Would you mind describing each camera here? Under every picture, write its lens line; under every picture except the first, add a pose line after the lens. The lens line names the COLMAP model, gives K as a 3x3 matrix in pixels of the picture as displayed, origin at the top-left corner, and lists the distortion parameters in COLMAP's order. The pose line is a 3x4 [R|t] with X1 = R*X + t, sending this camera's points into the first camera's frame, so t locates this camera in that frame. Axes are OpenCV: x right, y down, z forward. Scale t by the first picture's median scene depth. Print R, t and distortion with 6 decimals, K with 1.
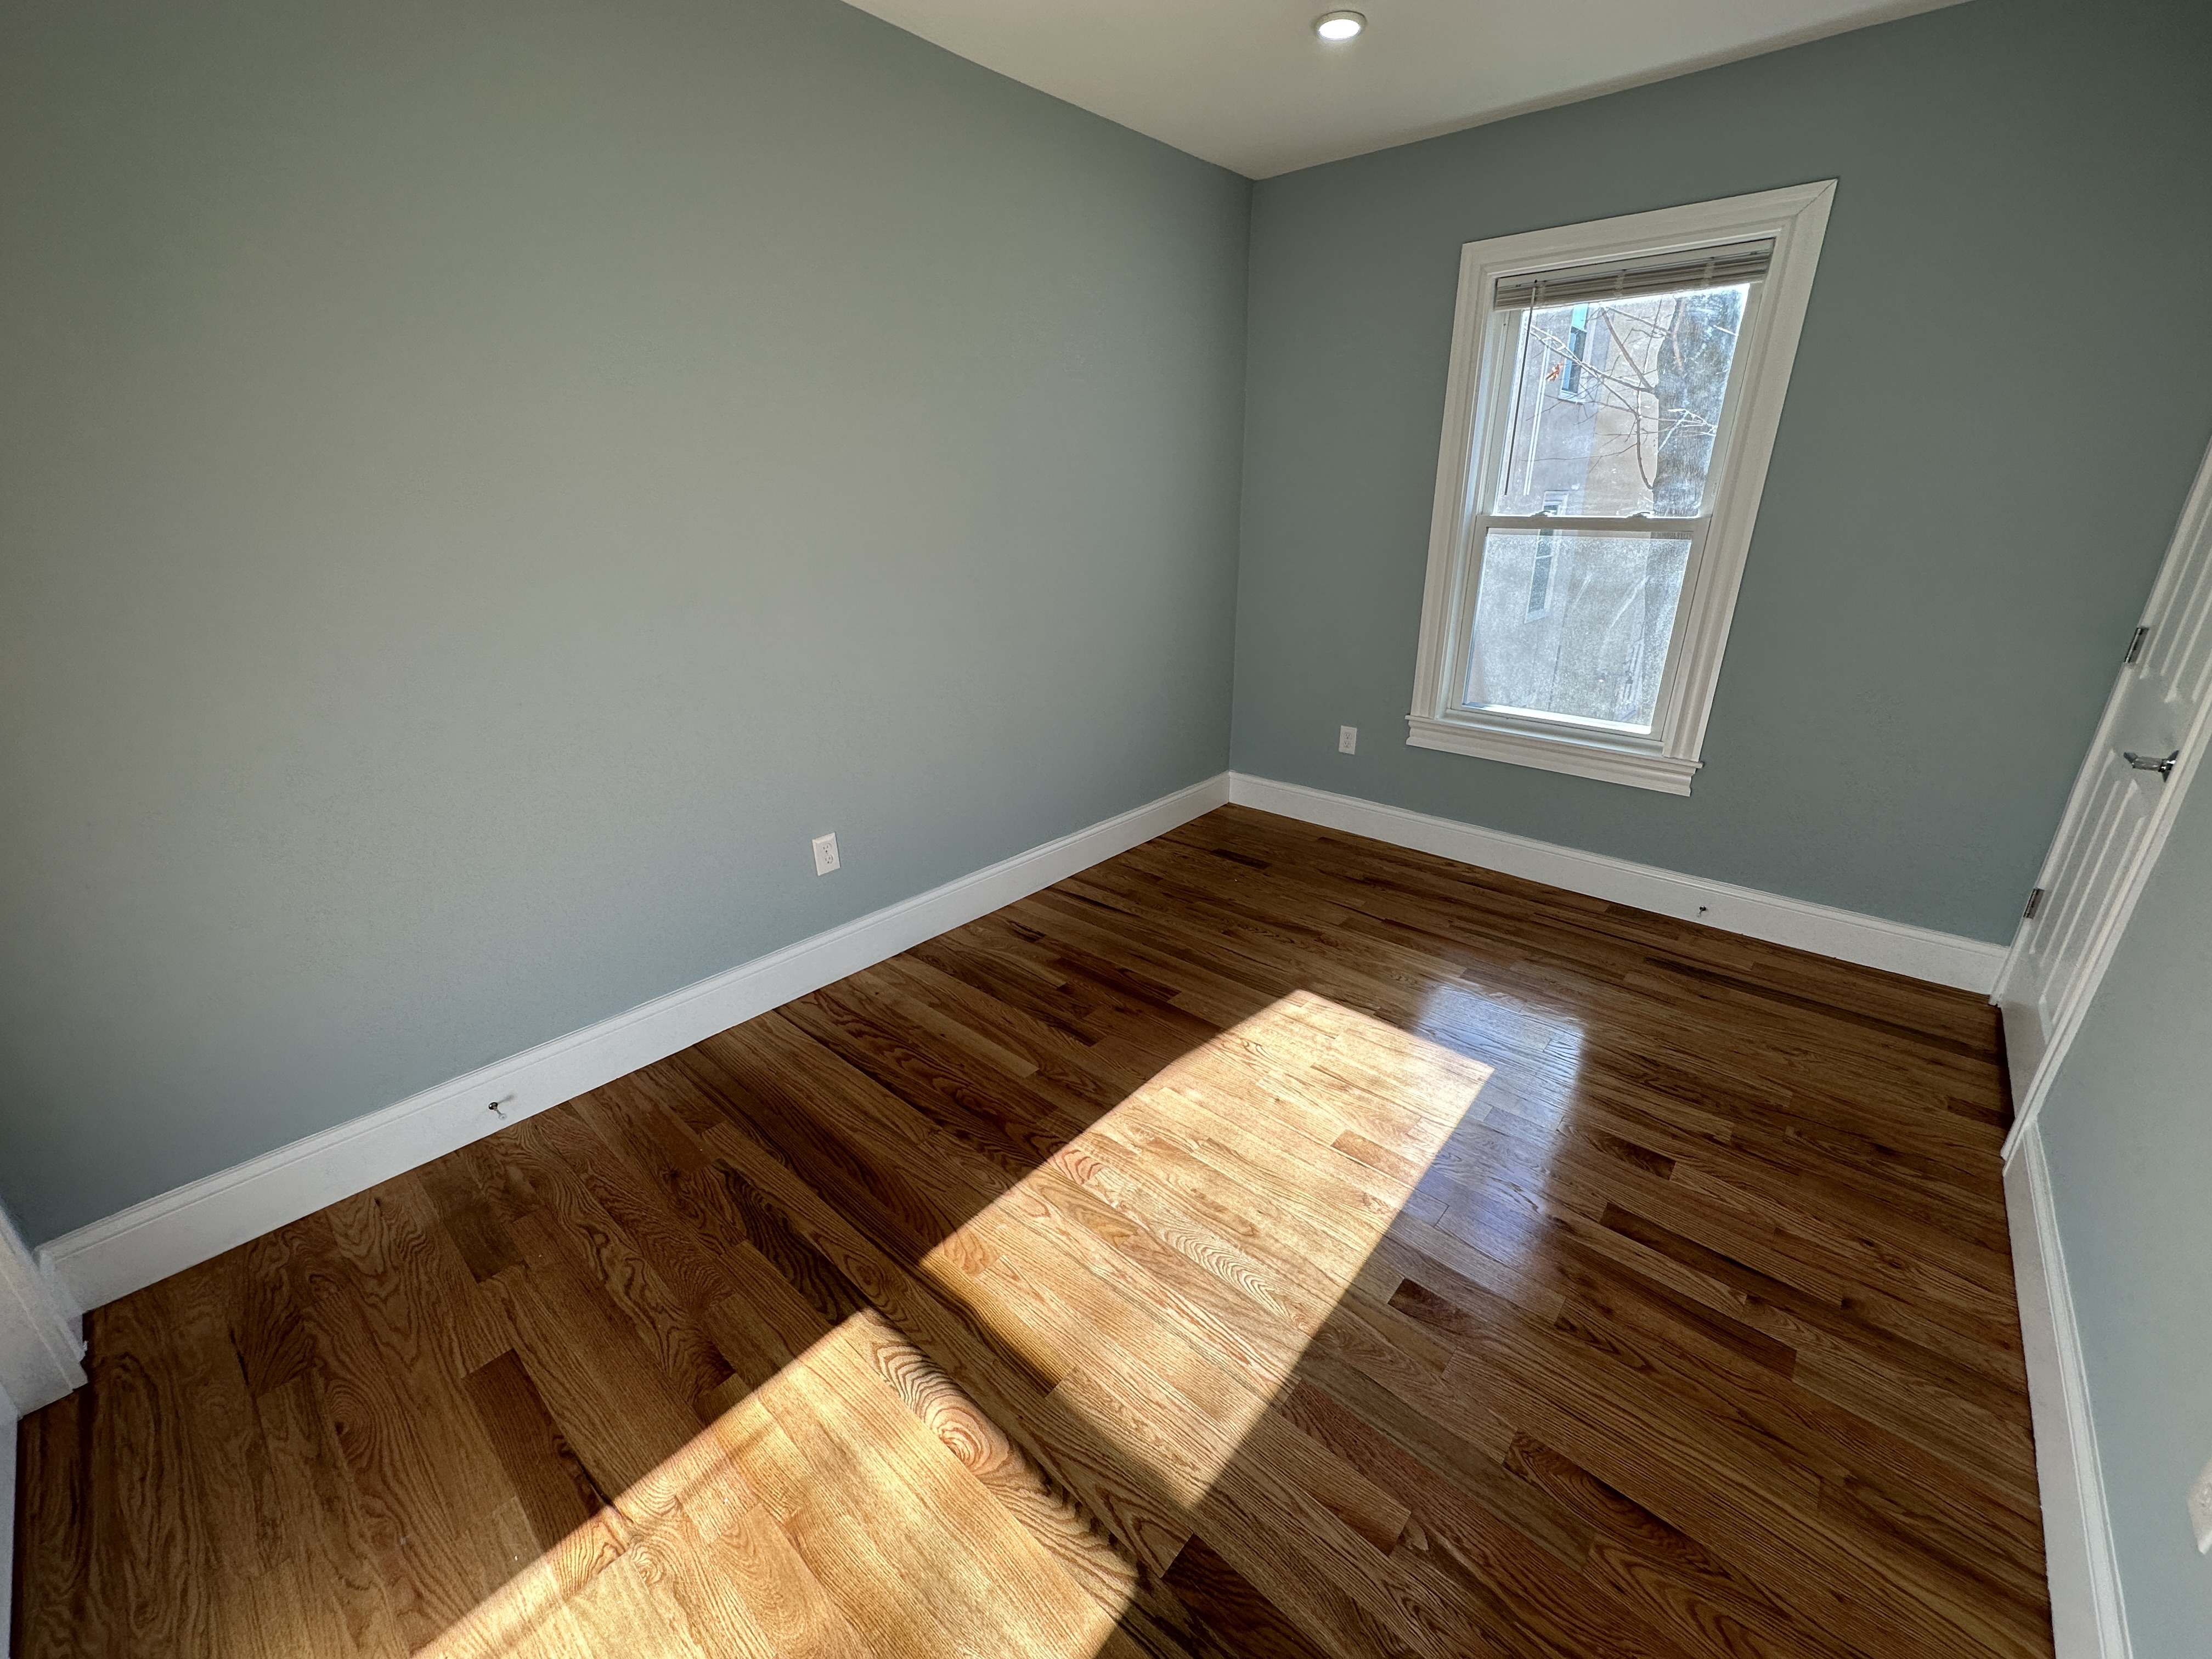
lens RADIAL K [[877.5, 0, 1109.0], [0, 877.5, 828.7], [0, 0, 1]] dist [-0.000622, 0.000115]
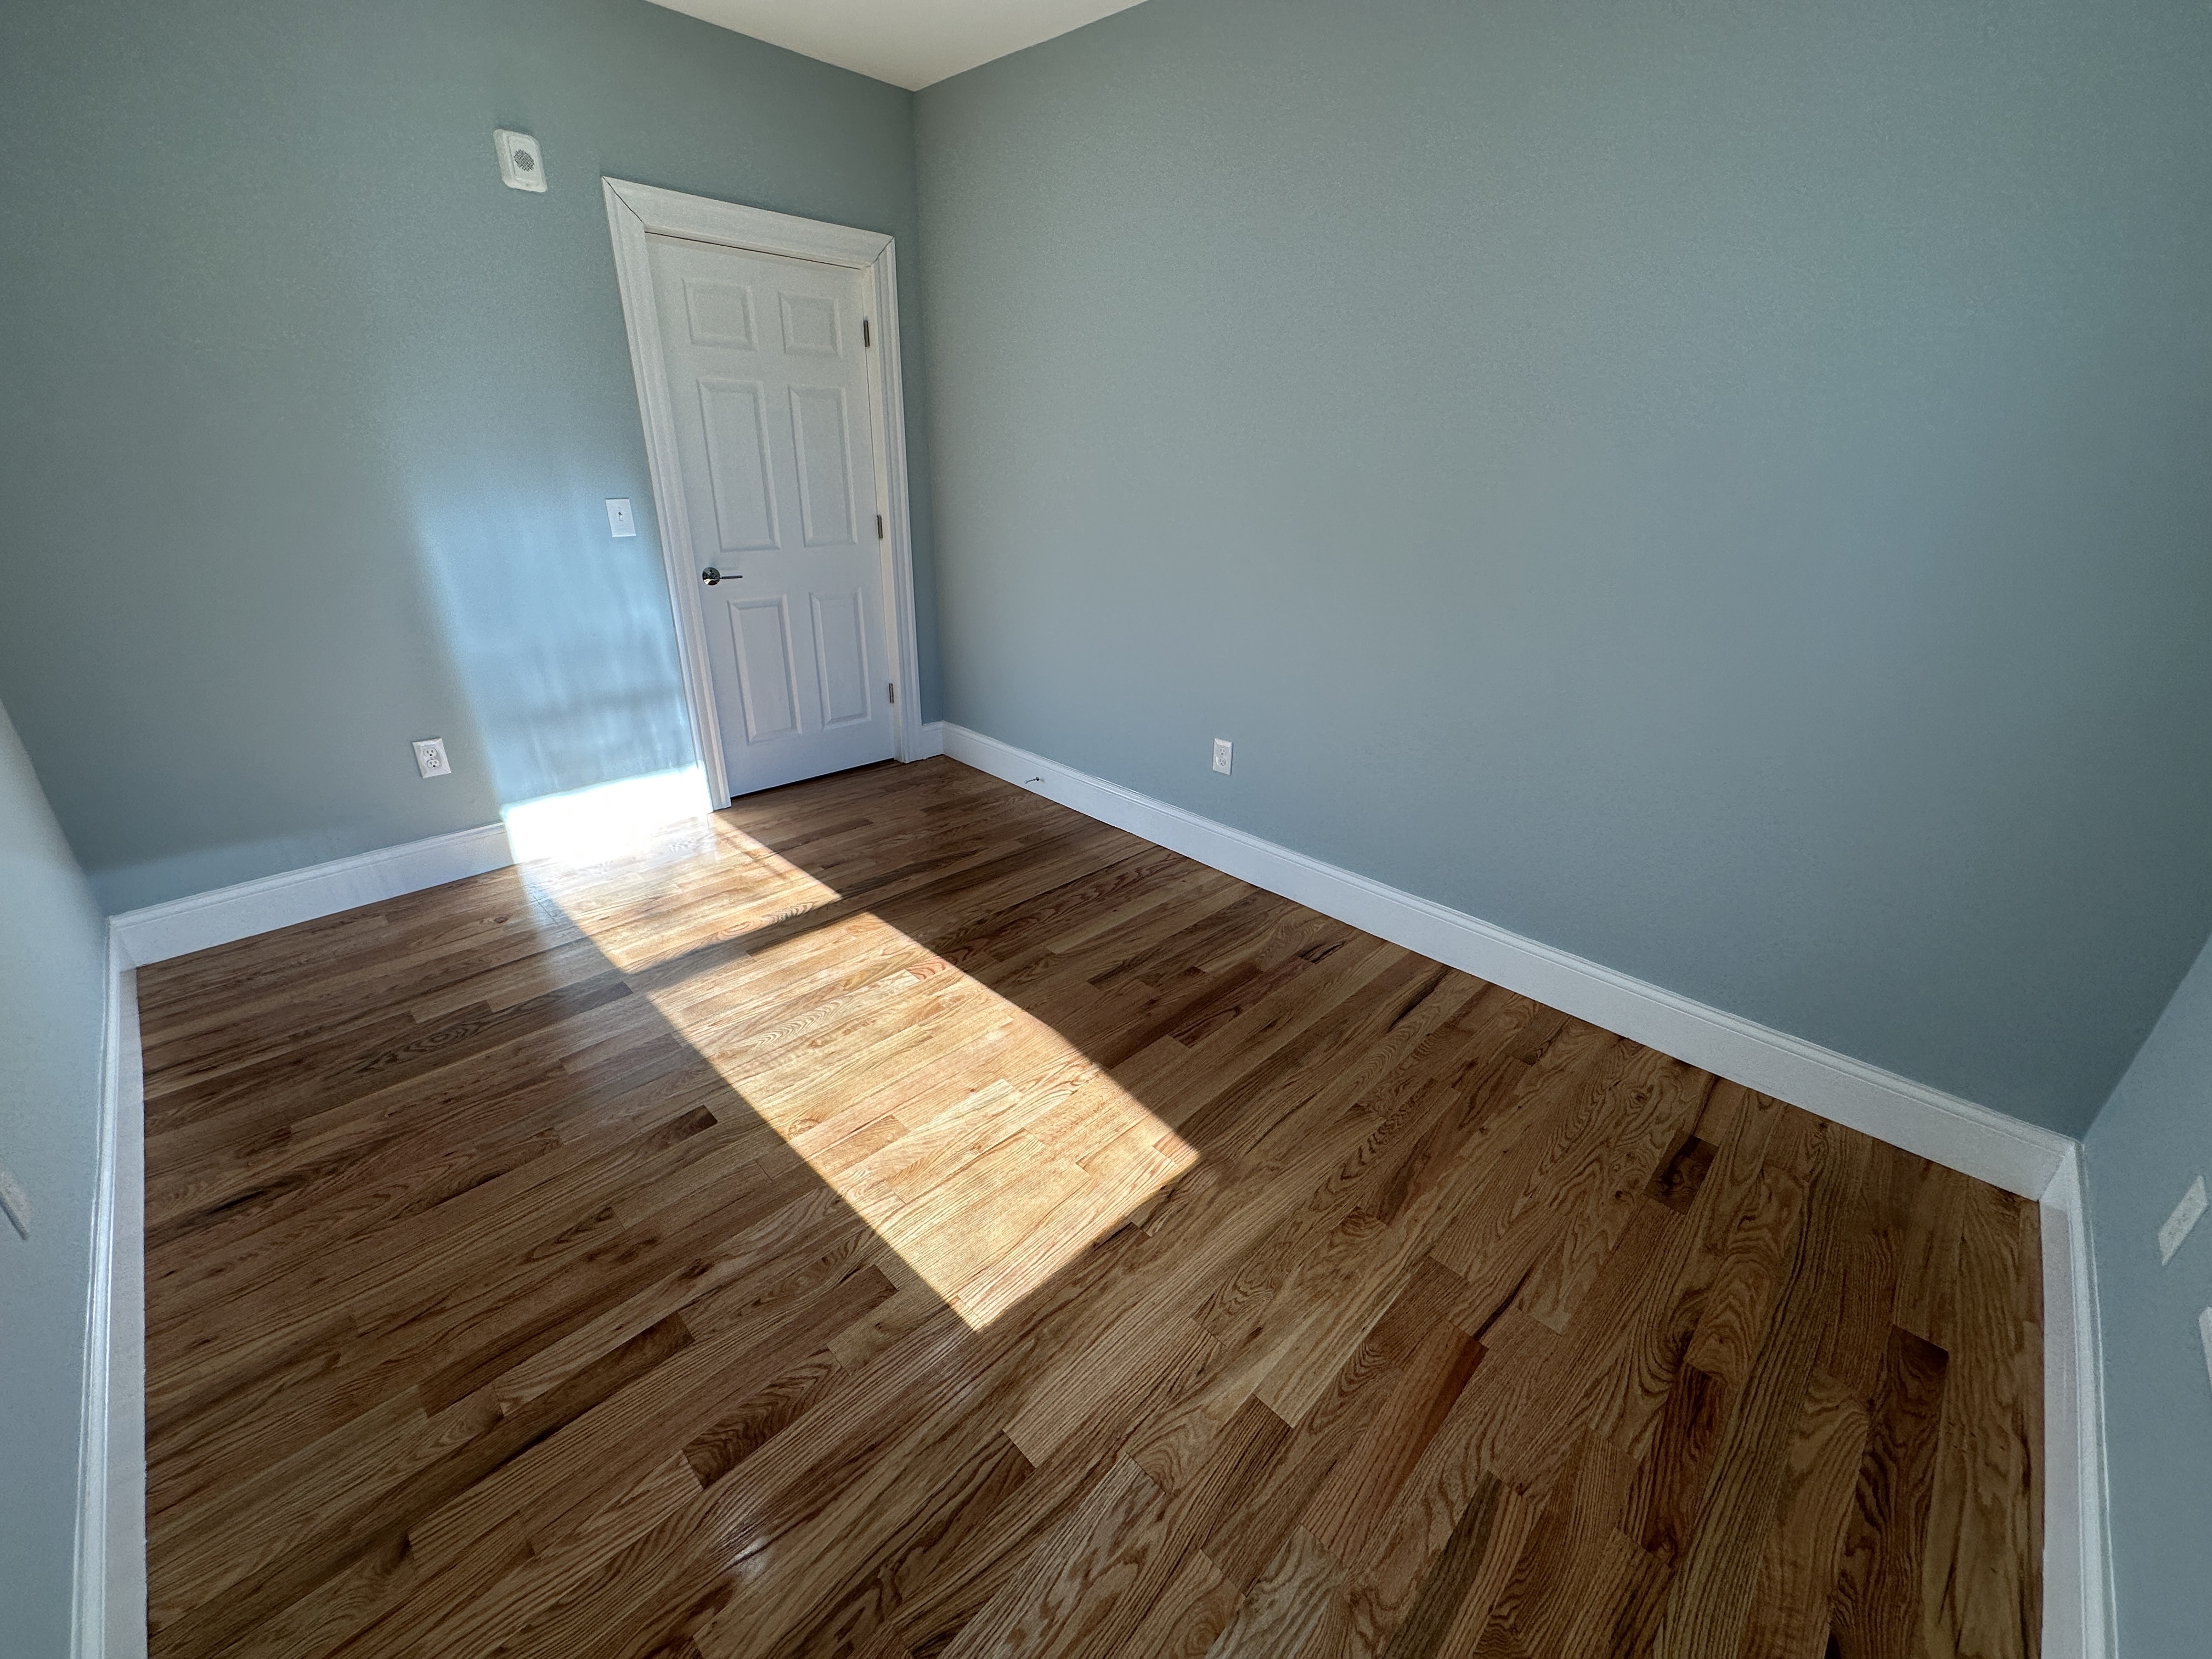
lens RADIAL K [[877.5, 0, 1109.0], [0, 877.5, 828.7], [0, 0, 1]] dist [-0.000622, 0.000115]
pose [[-0.059774, 0.405140, -0.912299, 0.961704], [-0.376048, 0.837461, 0.396544, -0.363327], [0.924670, 0.366771, 0.102294, 0.977563]]
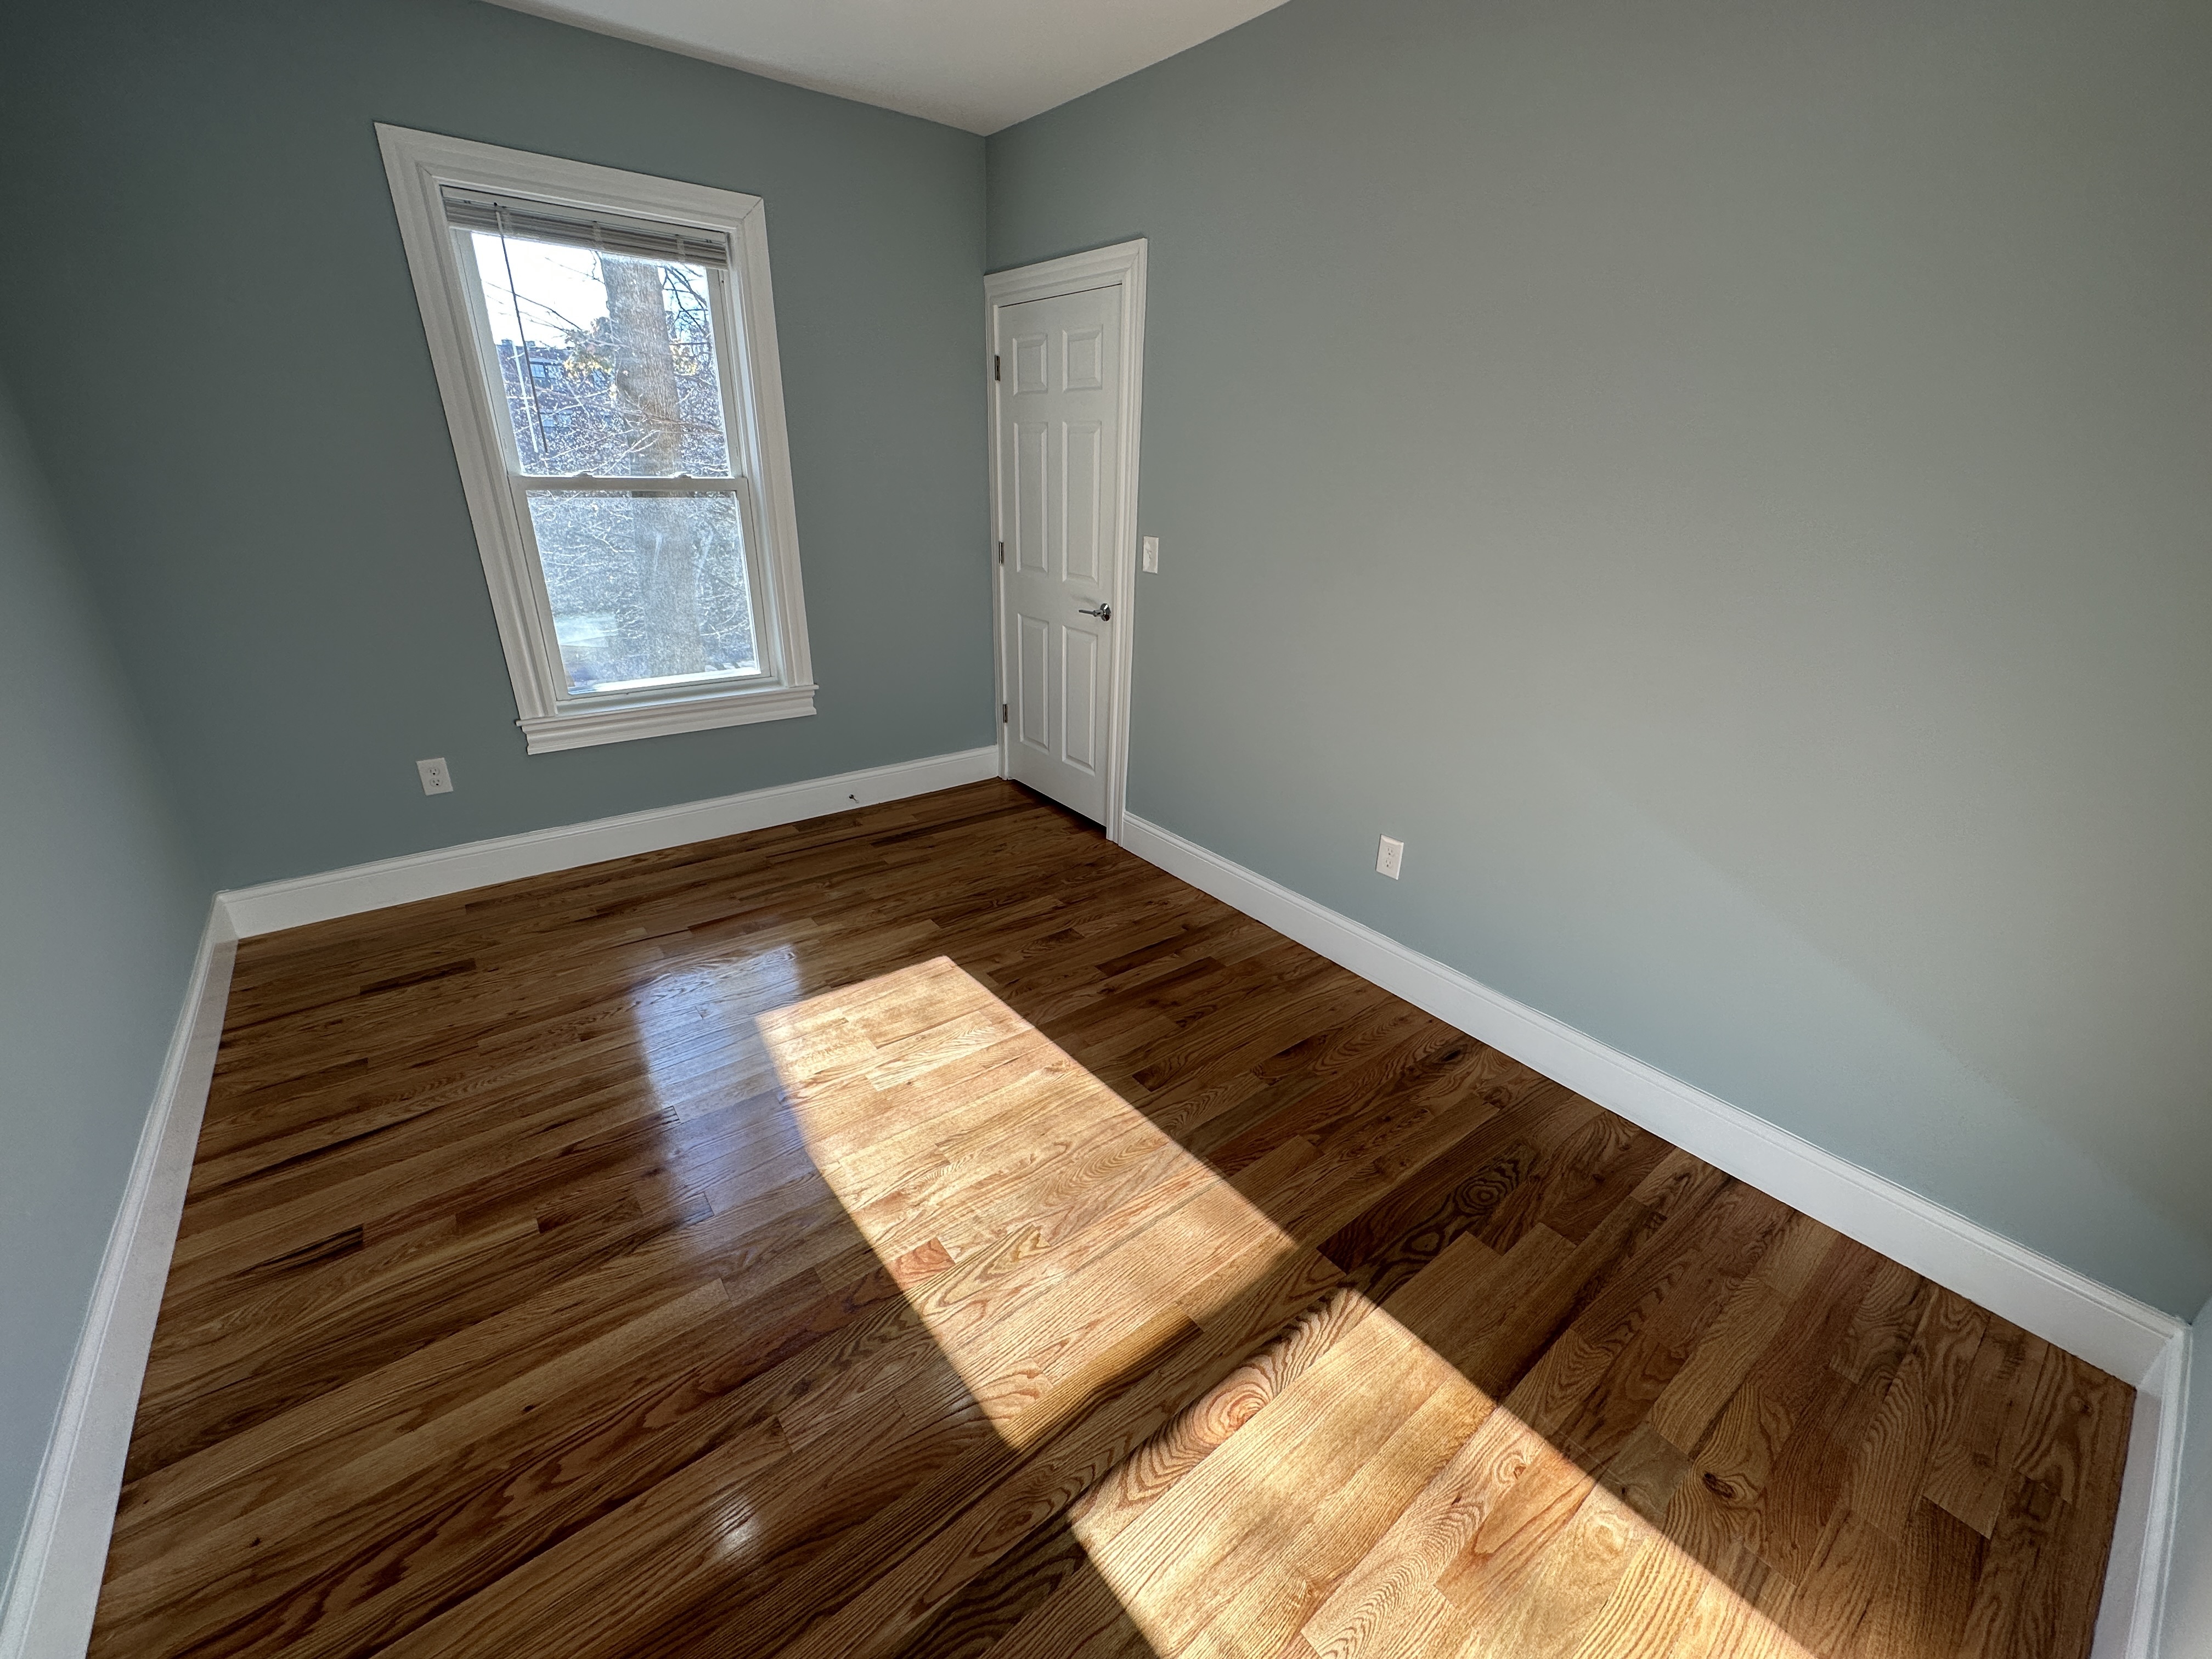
lens RADIAL K [[877.5, 0, 1109.0], [0, 877.5, 828.7], [0, 0, 1]] dist [-0.000622, 0.000115]
pose [[0.183614, -0.373241, 0.909383, -0.587527], [0.320704, 0.897238, 0.303502, -0.186775], [-0.929212, 0.235915, 0.284445, 0.458455]]
